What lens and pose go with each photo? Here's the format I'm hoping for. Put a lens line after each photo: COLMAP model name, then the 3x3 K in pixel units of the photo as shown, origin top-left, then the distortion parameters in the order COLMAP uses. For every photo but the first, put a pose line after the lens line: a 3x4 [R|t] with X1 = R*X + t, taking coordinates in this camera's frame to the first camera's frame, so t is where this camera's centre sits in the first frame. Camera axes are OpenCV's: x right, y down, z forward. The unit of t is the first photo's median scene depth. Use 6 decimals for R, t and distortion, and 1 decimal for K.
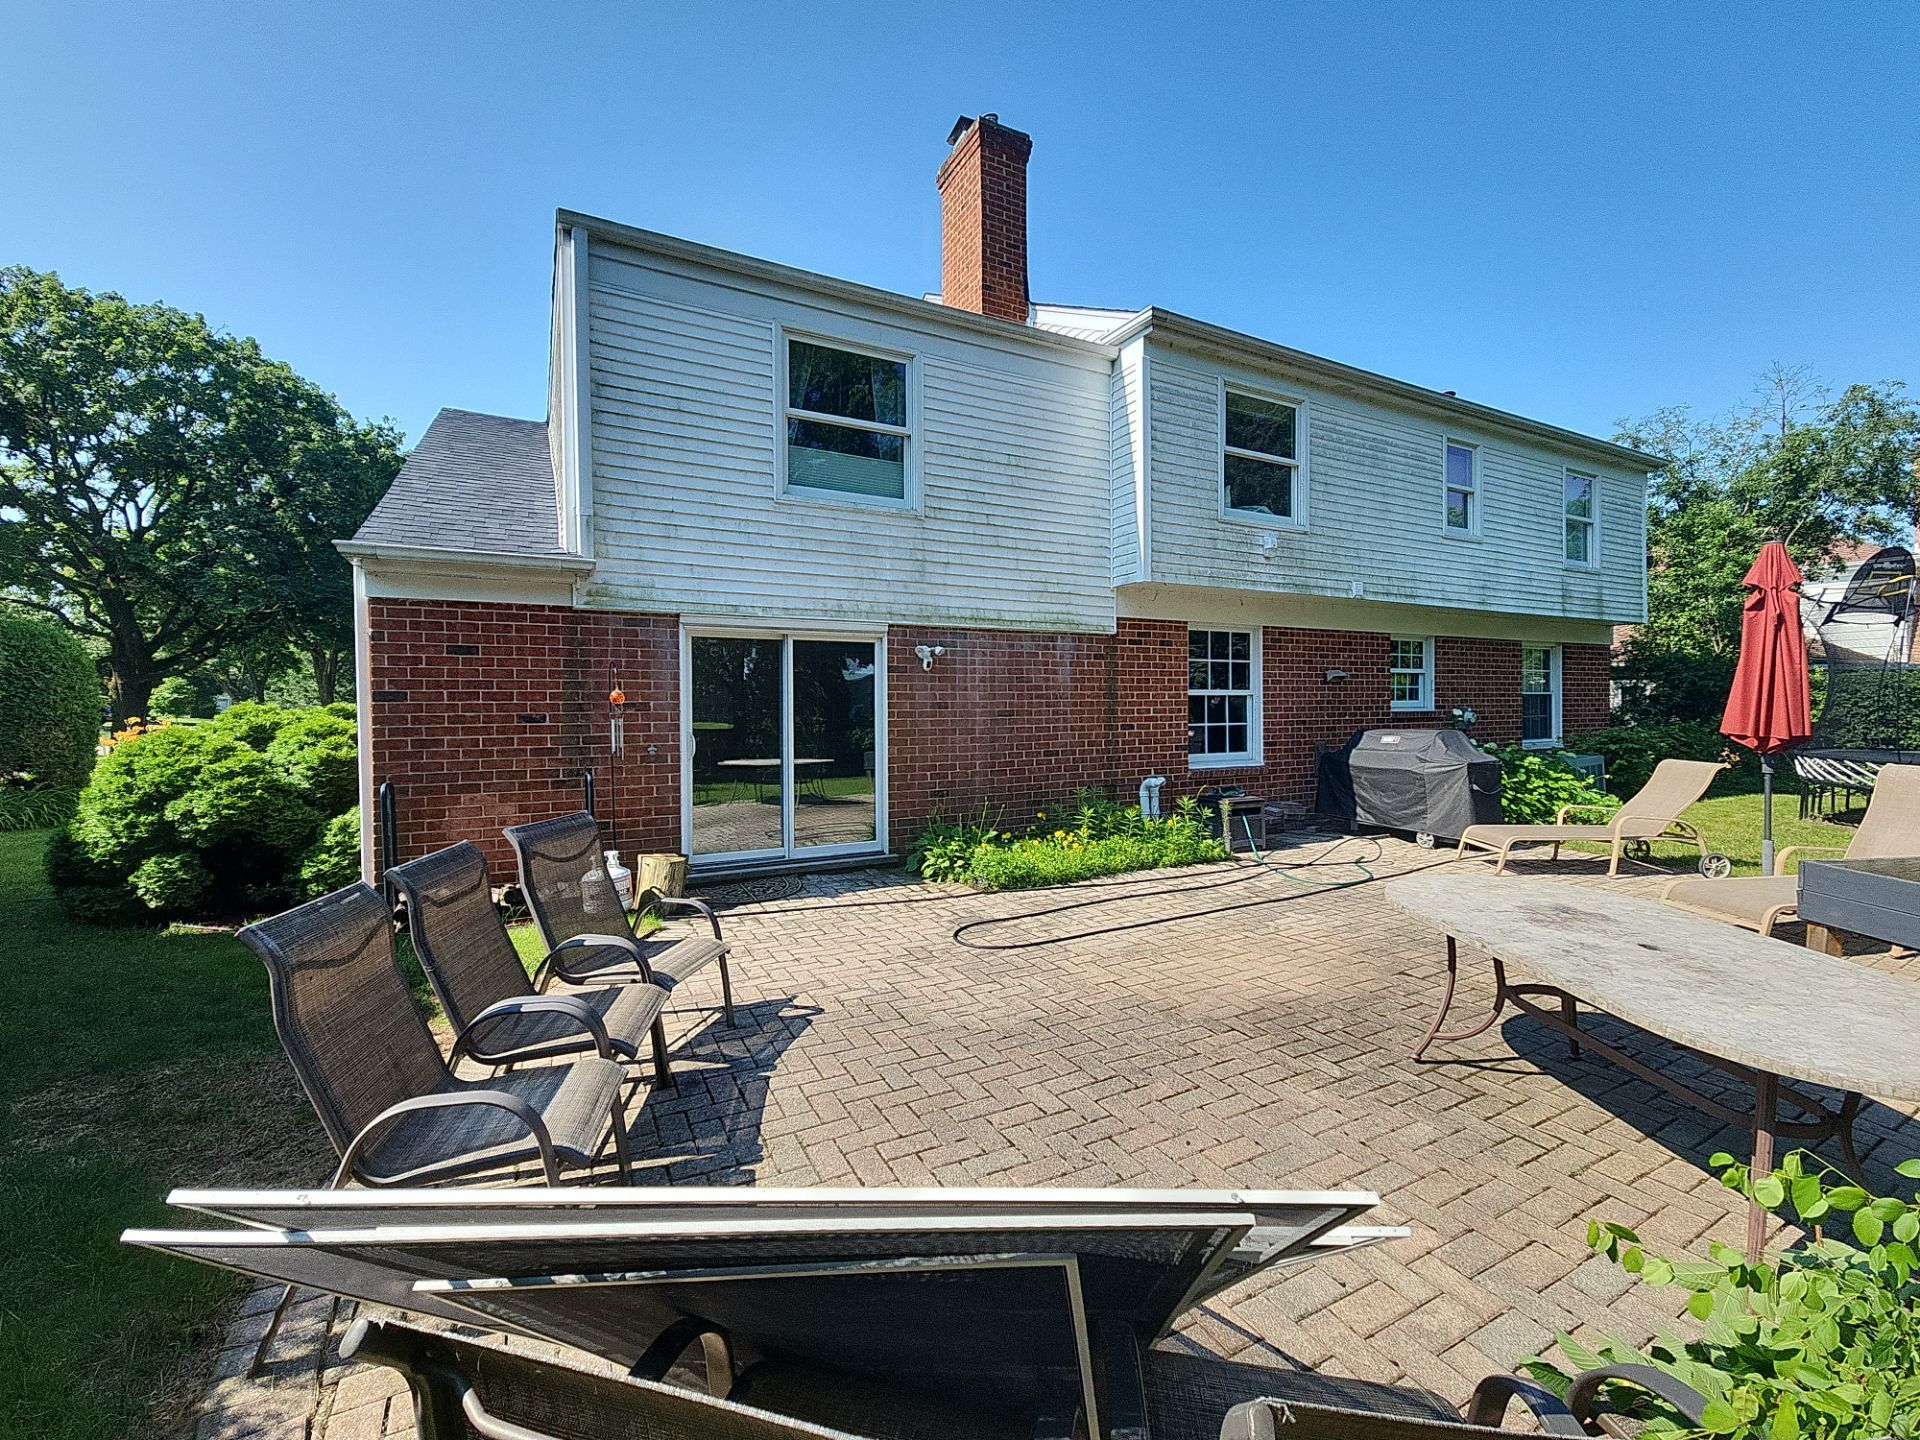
lens RADIAL K [[783.9, 0, 952.3], [0, 783.9, 709.2], [0, 0, 1]] dist [0.013467, -0.007402]
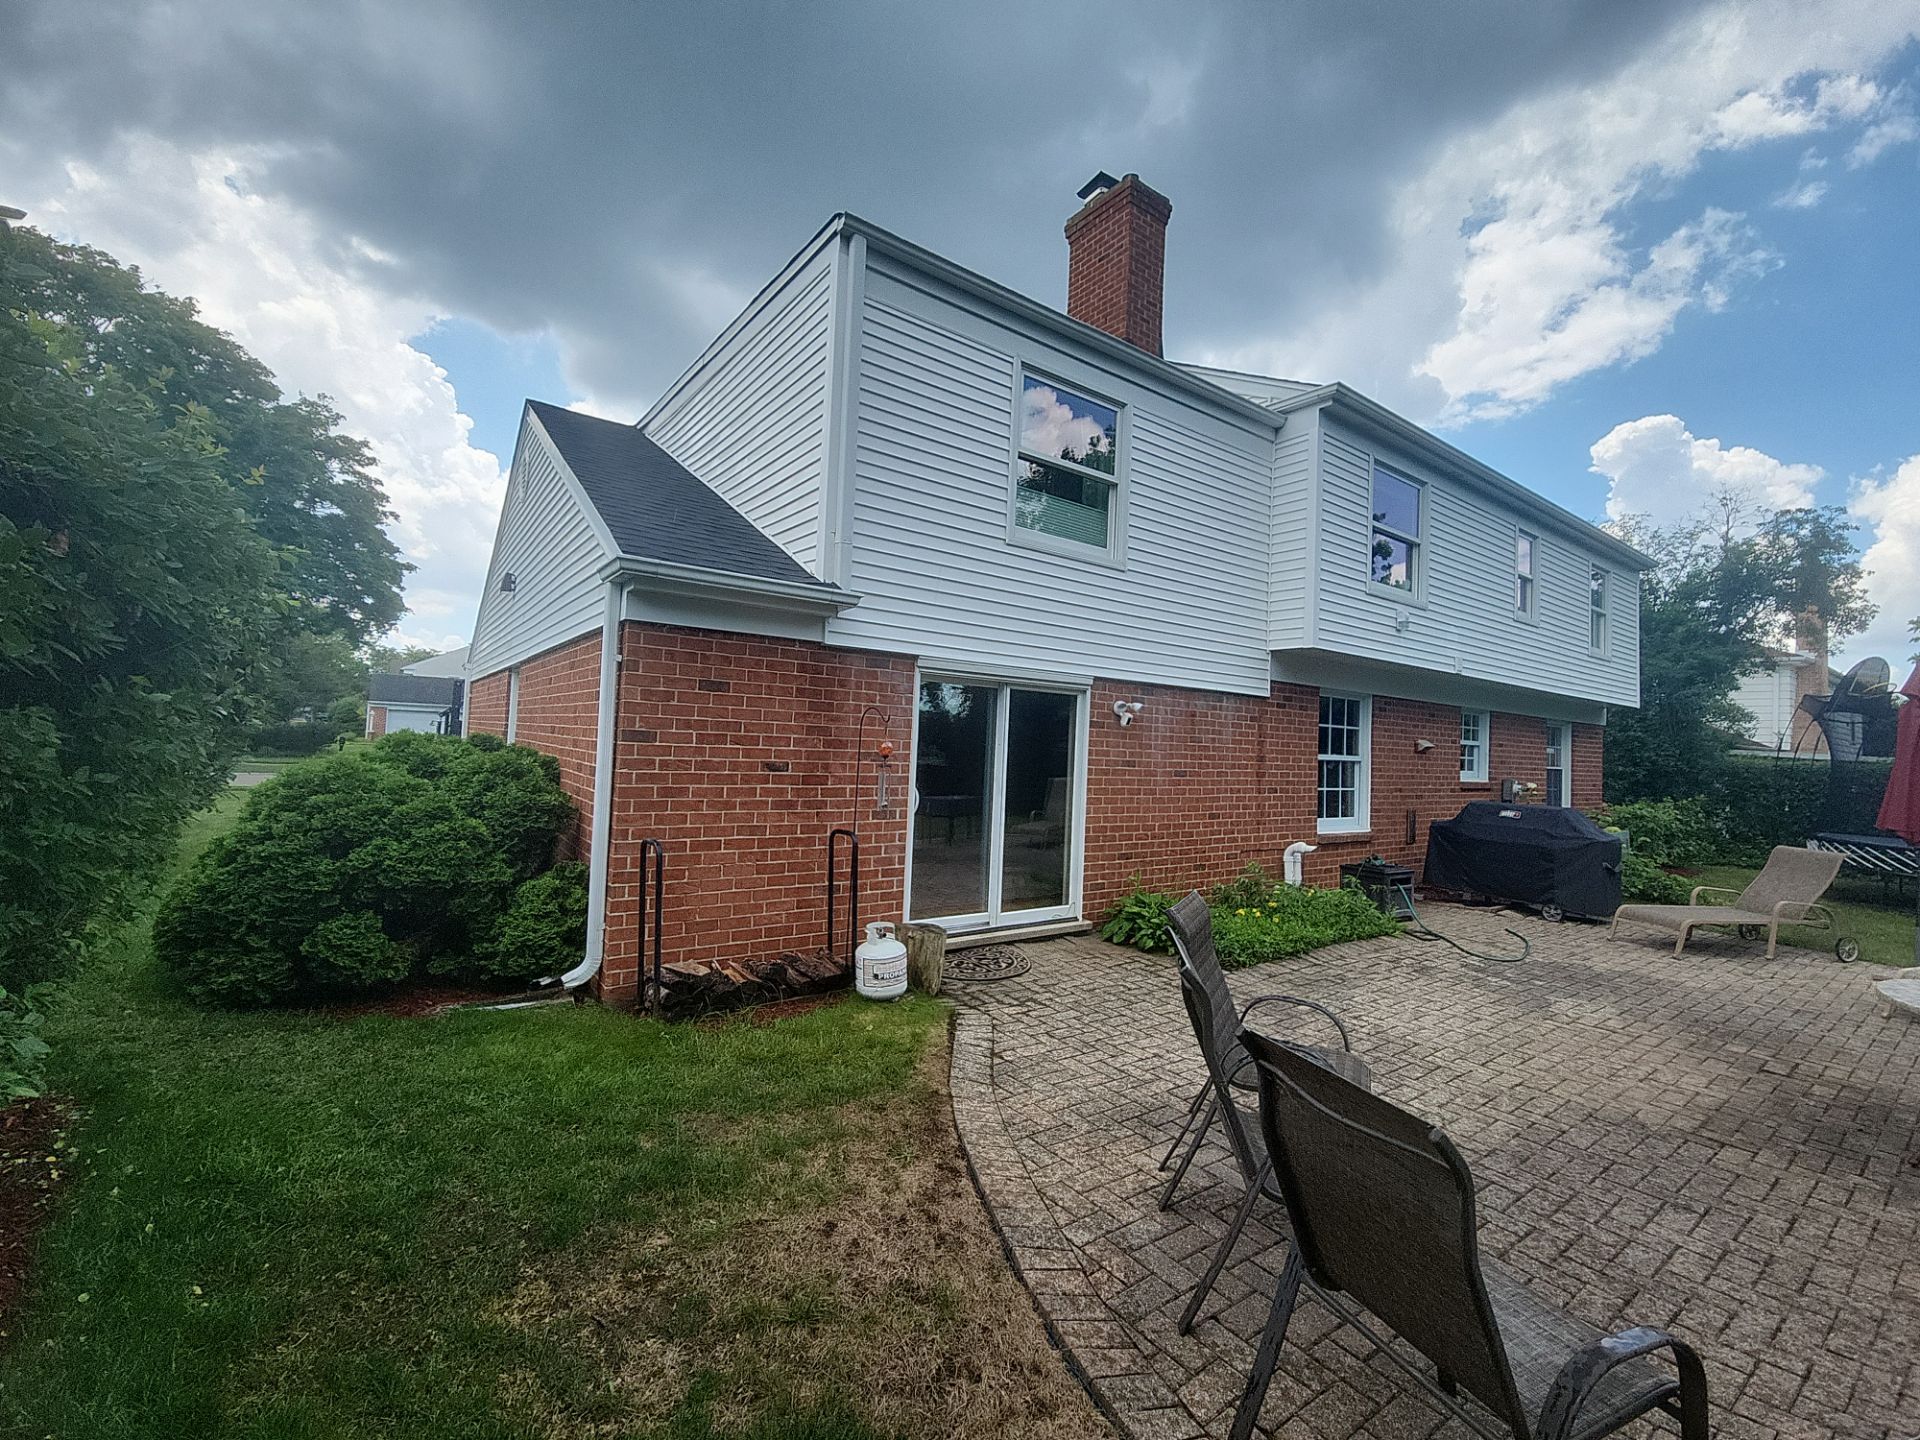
lens RADIAL K [[783.1, 0, 944.5], [0, 783.1, 700.3], [0, 0, 1]] dist [0.011684, -0.005094]
pose [[0.989733, 0.057754, 0.130738, -0.411647], [-0.051248, 0.997300, -0.052596, -0.022513], [-0.133423, 0.045356, 0.990021, 0.089186]]
